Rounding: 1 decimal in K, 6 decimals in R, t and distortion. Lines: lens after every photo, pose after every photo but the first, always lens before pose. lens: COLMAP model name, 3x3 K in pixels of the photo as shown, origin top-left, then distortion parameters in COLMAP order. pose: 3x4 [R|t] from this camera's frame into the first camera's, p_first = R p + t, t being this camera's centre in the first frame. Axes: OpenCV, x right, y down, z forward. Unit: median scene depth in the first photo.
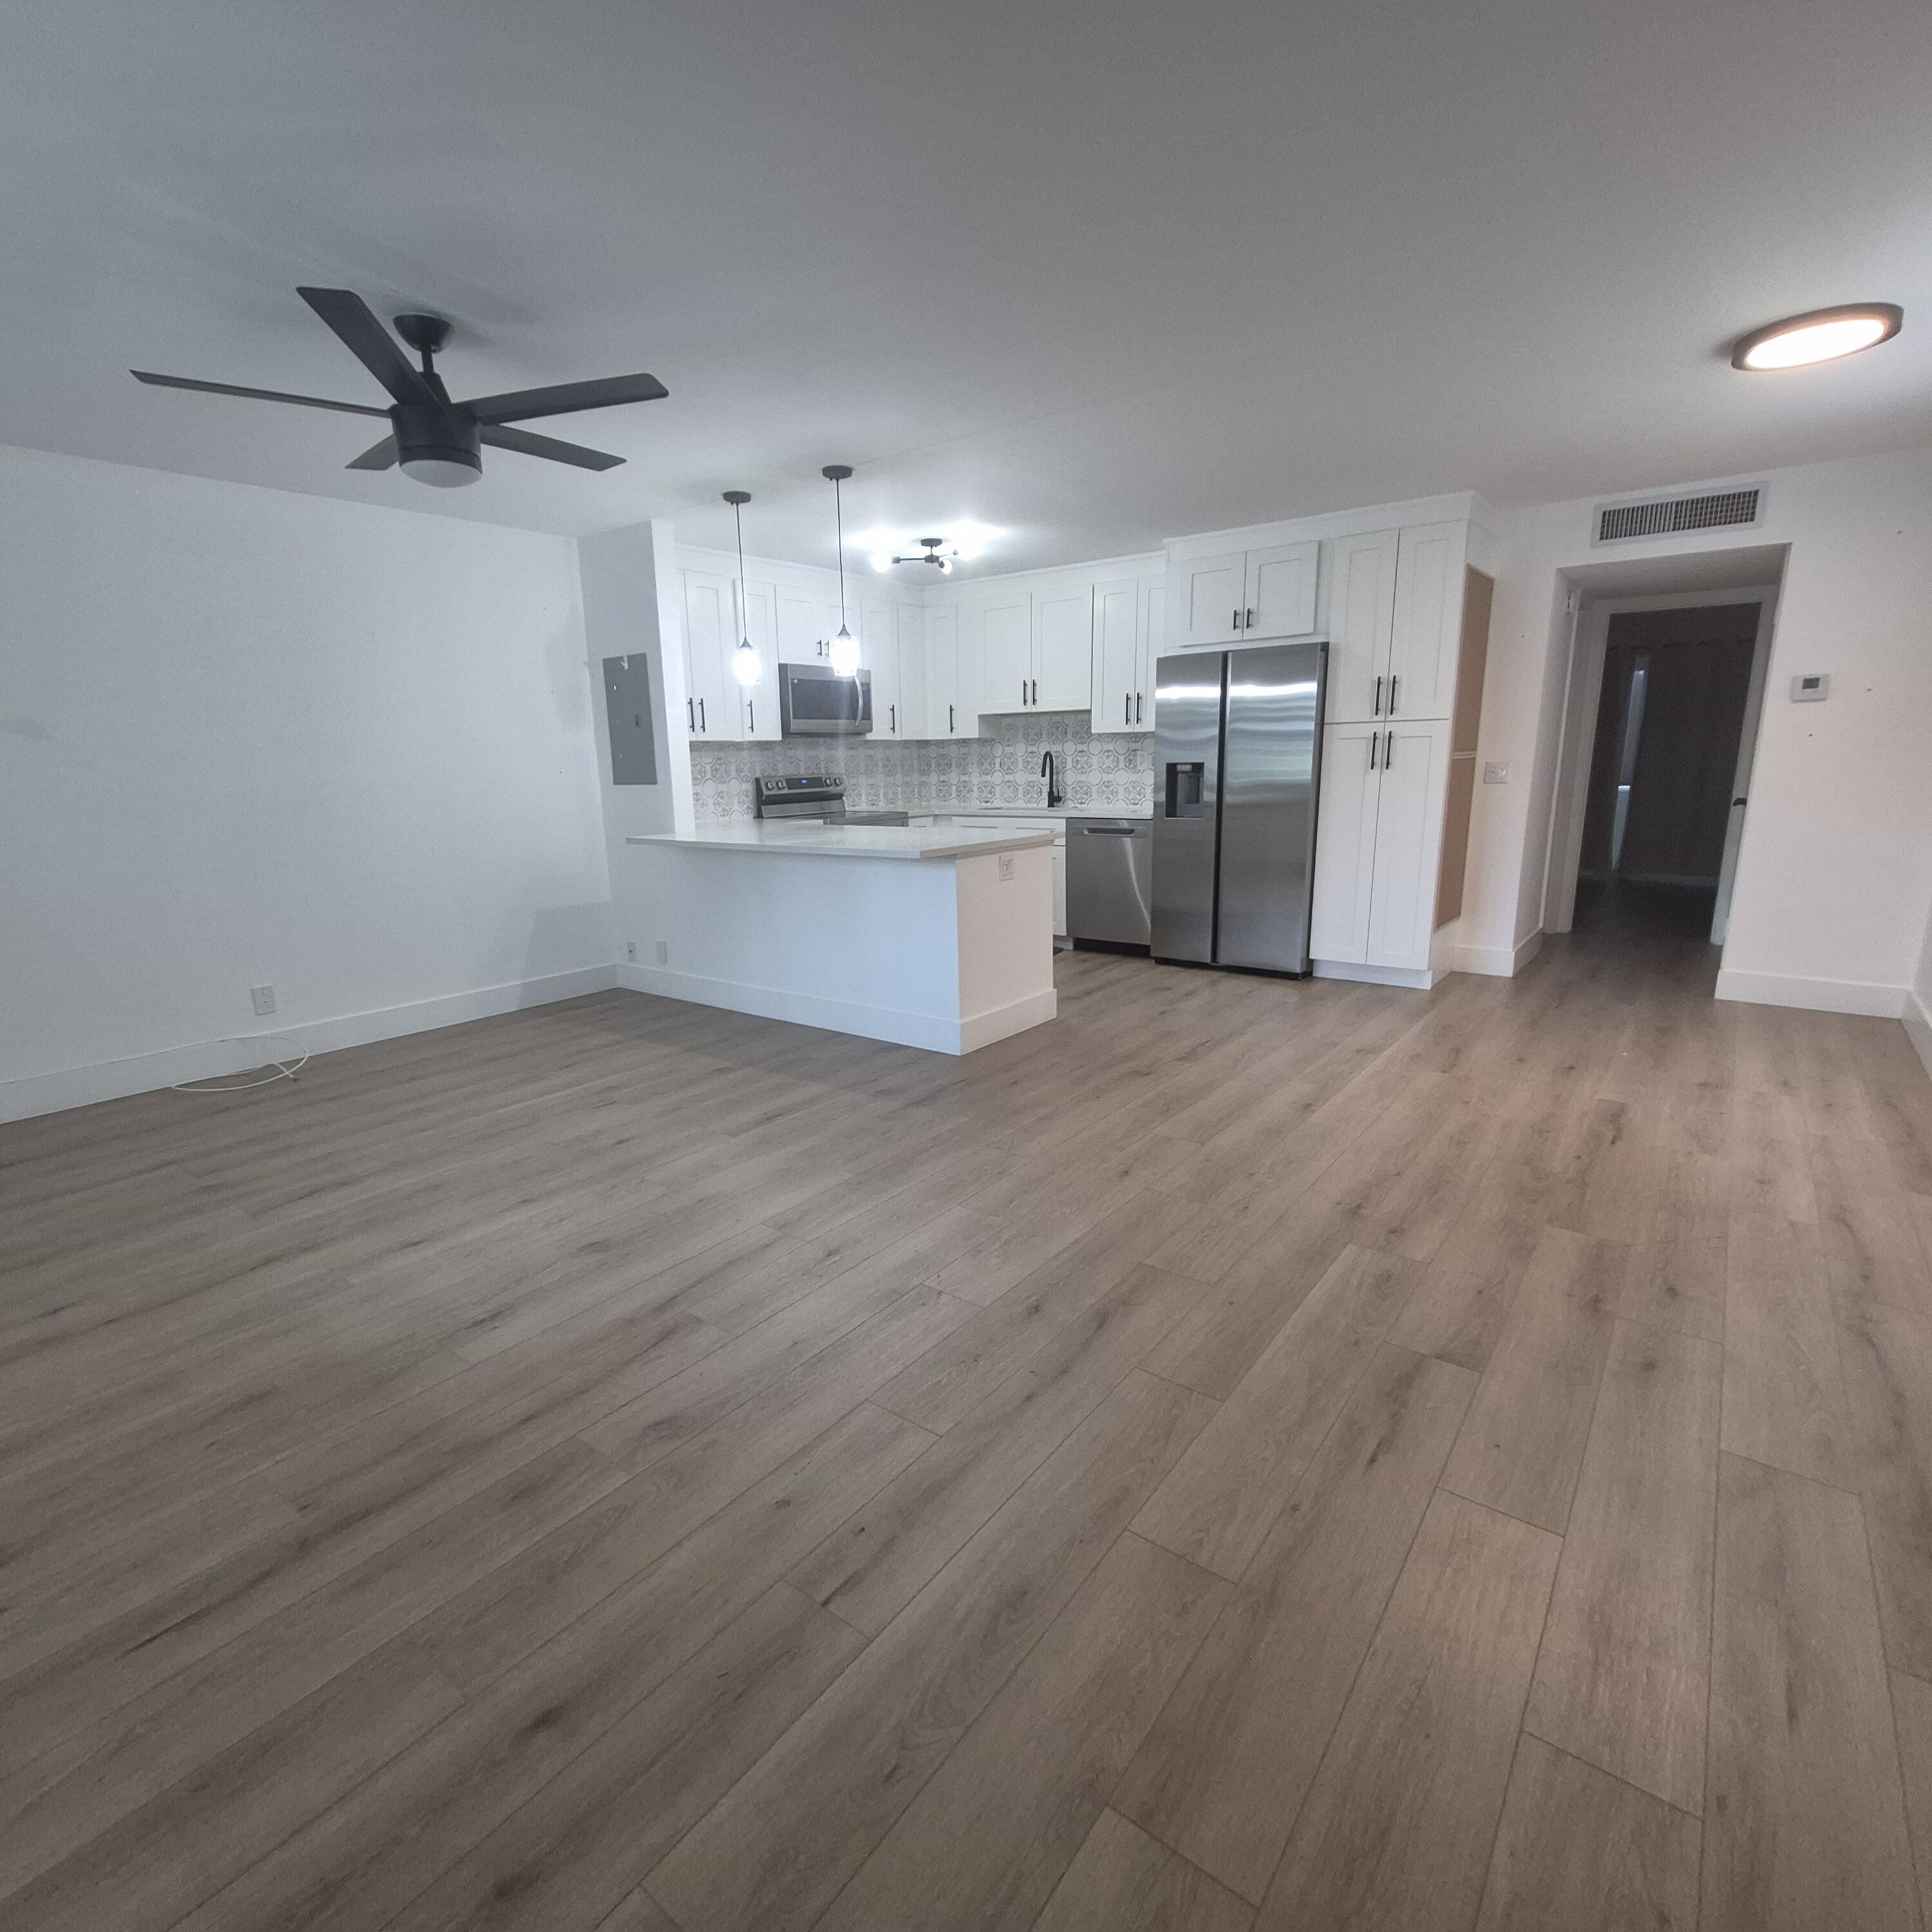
lens RADIAL K [[1007.0, 0, 927.1], [0, 1007.0, 978.2], [0, 0, 1]] dist [0.011453, -0.011061]
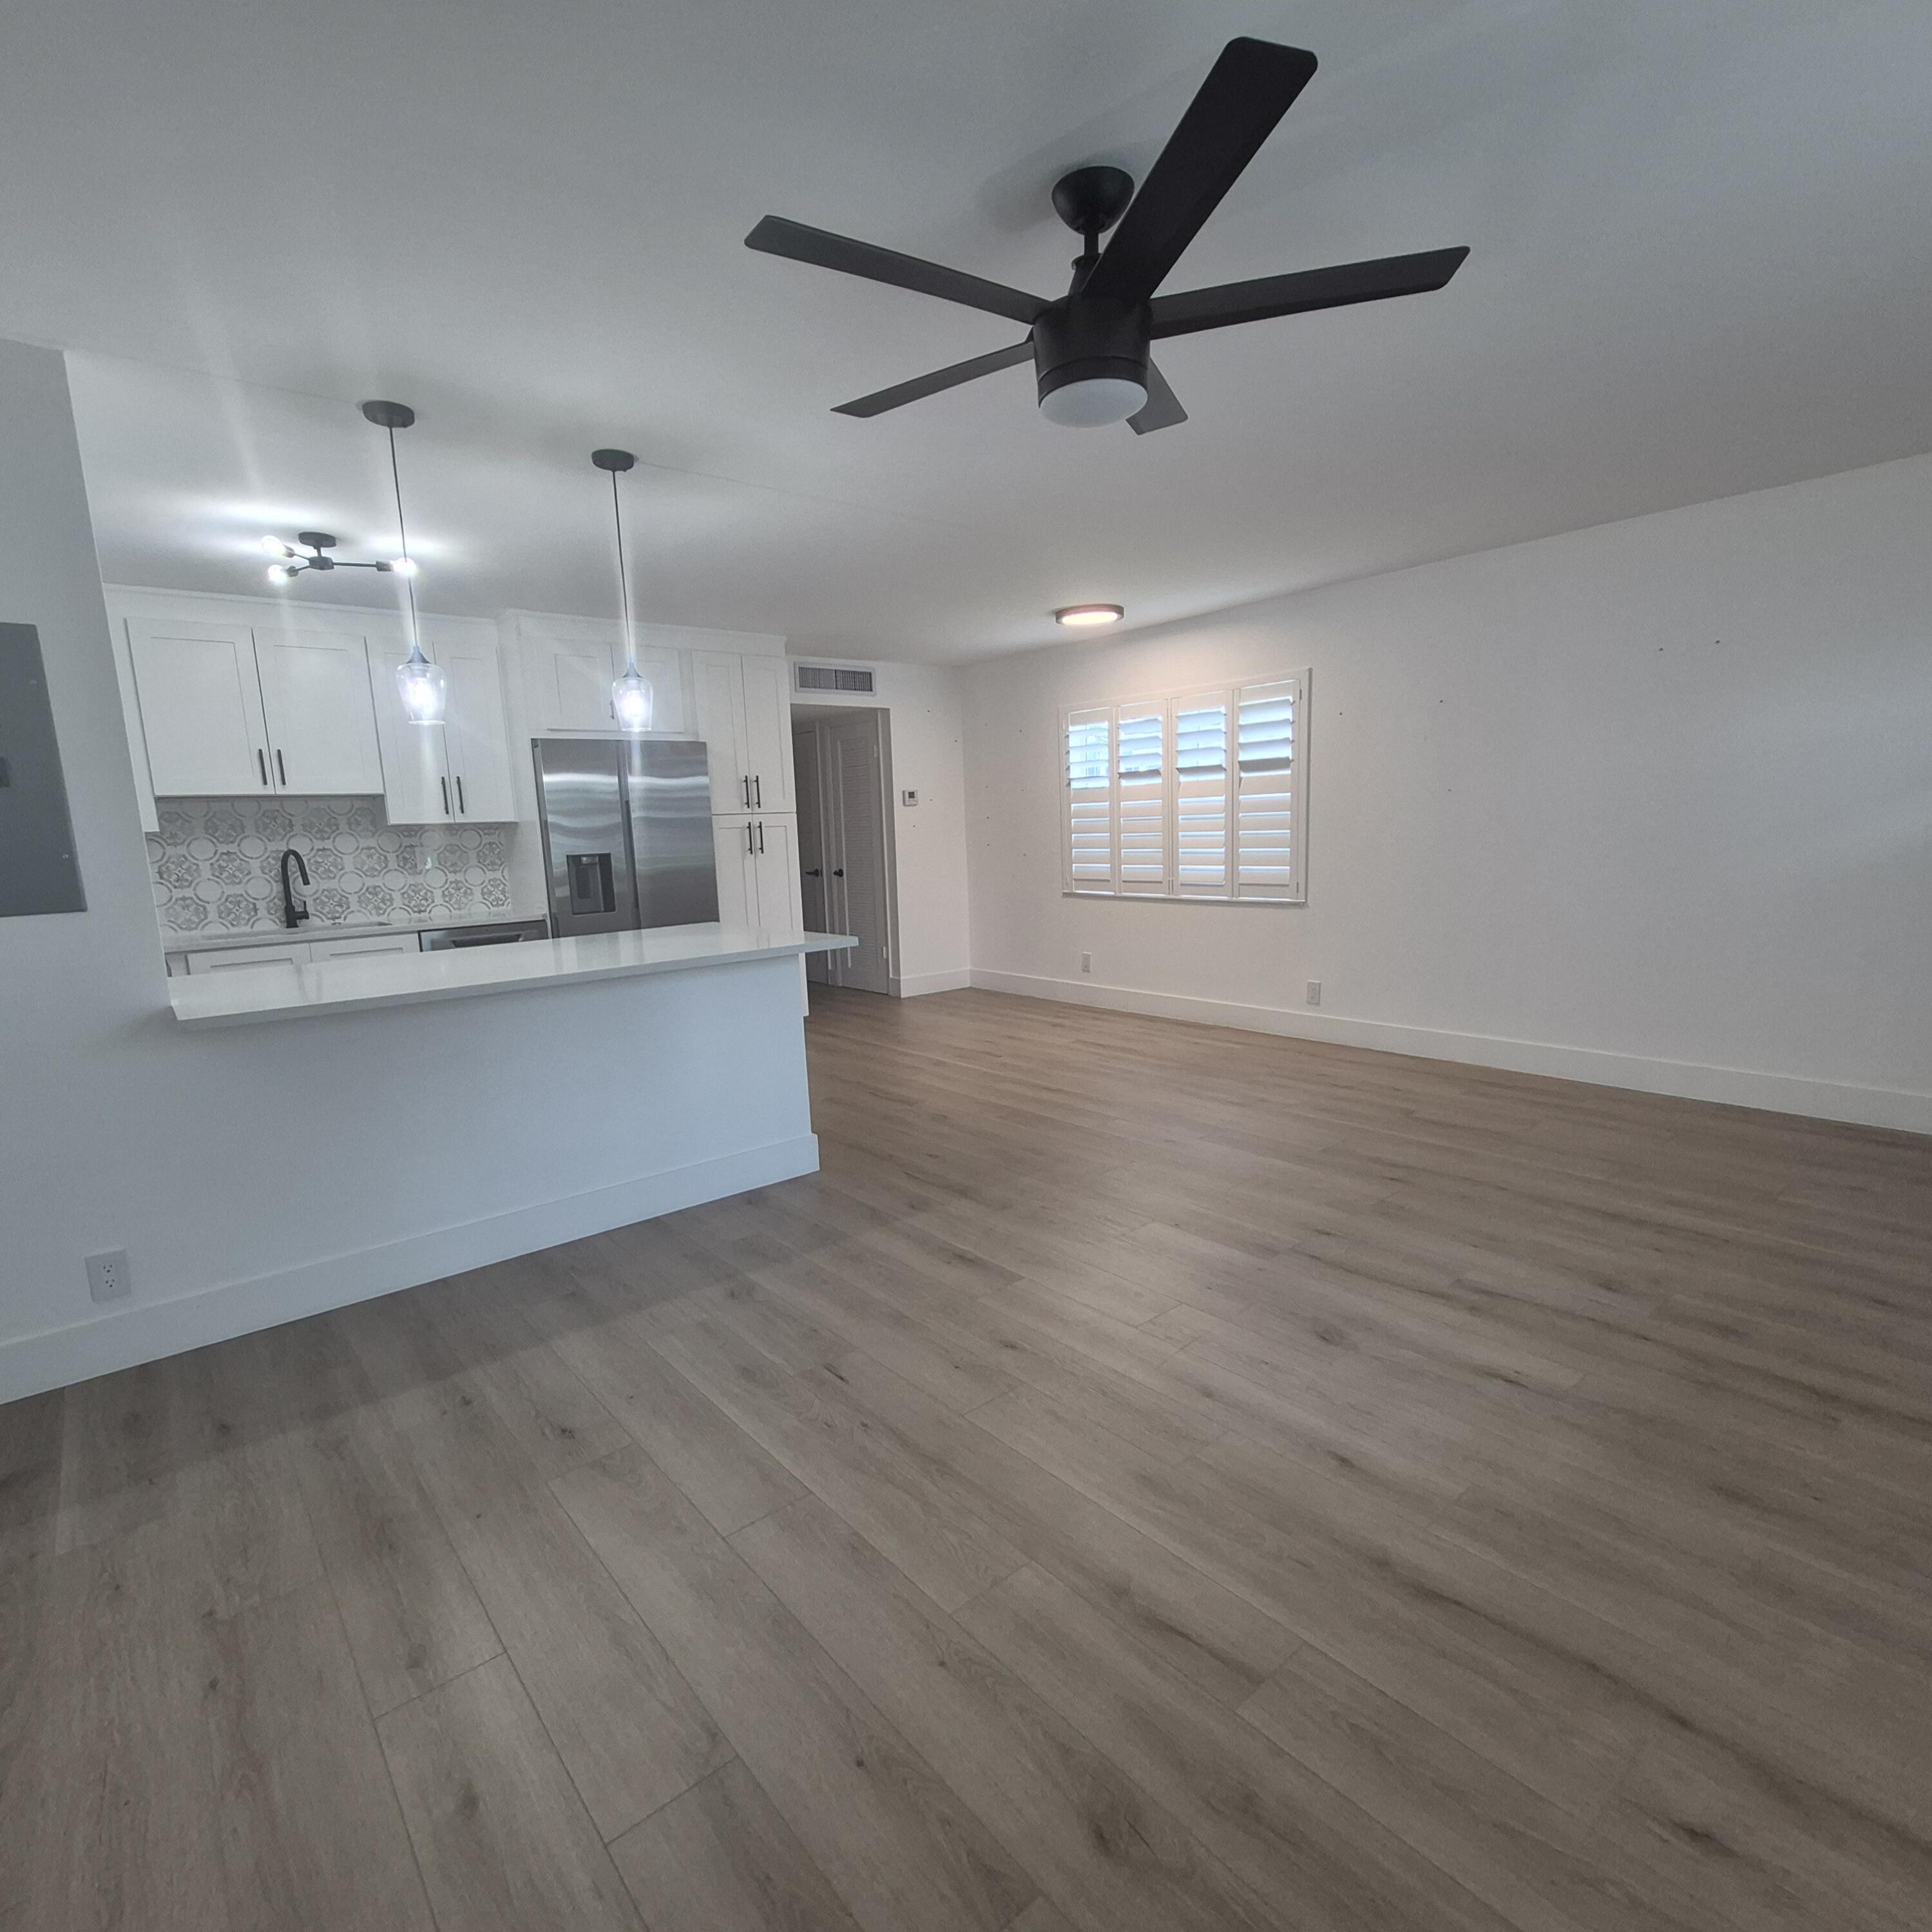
lens RADIAL K [[1021.5, 0, 937.9], [0, 1021.5, 995.7], [0, 0, 1]] dist [0.011884, -0.010347]
pose [[0.219029, -0.148105, 0.964413, -0.757153], [0.244296, 0.965255, 0.092751, -0.123475], [-0.944641, 0.215287, 0.247600, 0.625691]]
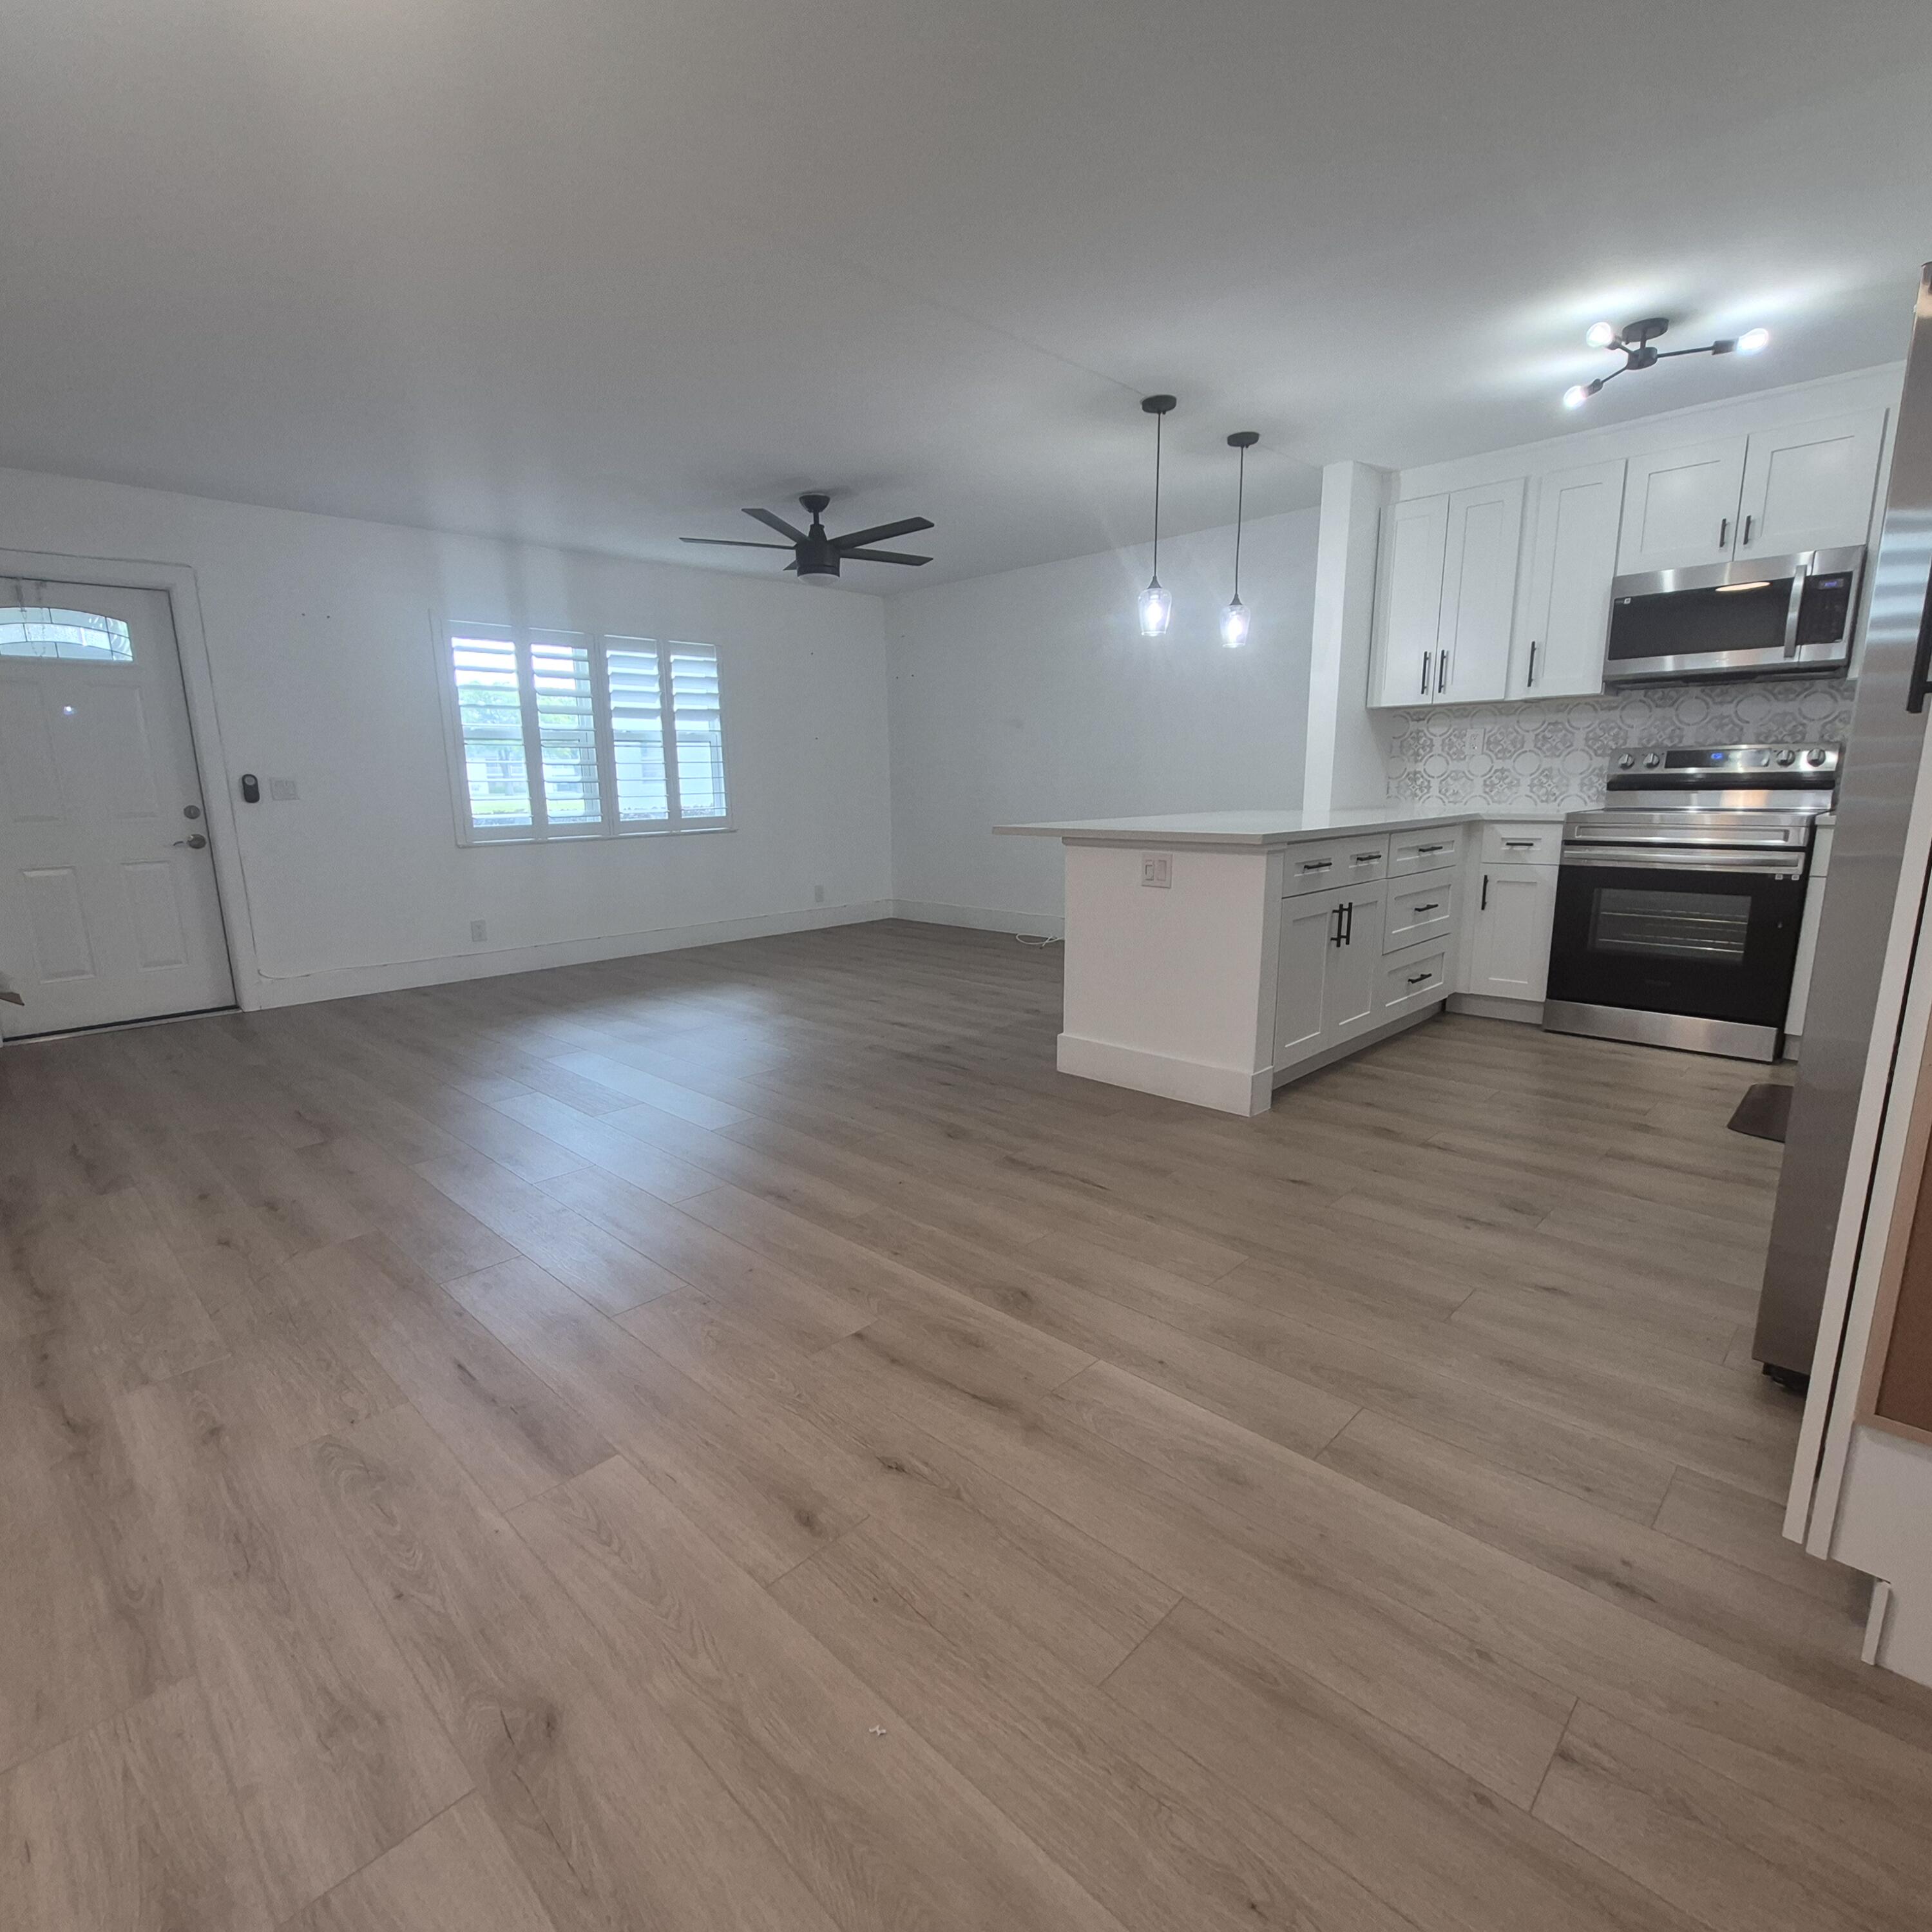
lens RADIAL K [[1007.0, 0, 927.1], [0, 1007.0, 978.2], [0, 0, 1]] dist [0.011453, -0.011061]
pose [[-0.123821, 0.217713, -0.968127, 0.839738], [-0.193976, 0.951502, 0.238783, -0.178560], [0.973161, 0.217360, -0.075585, 0.906831]]
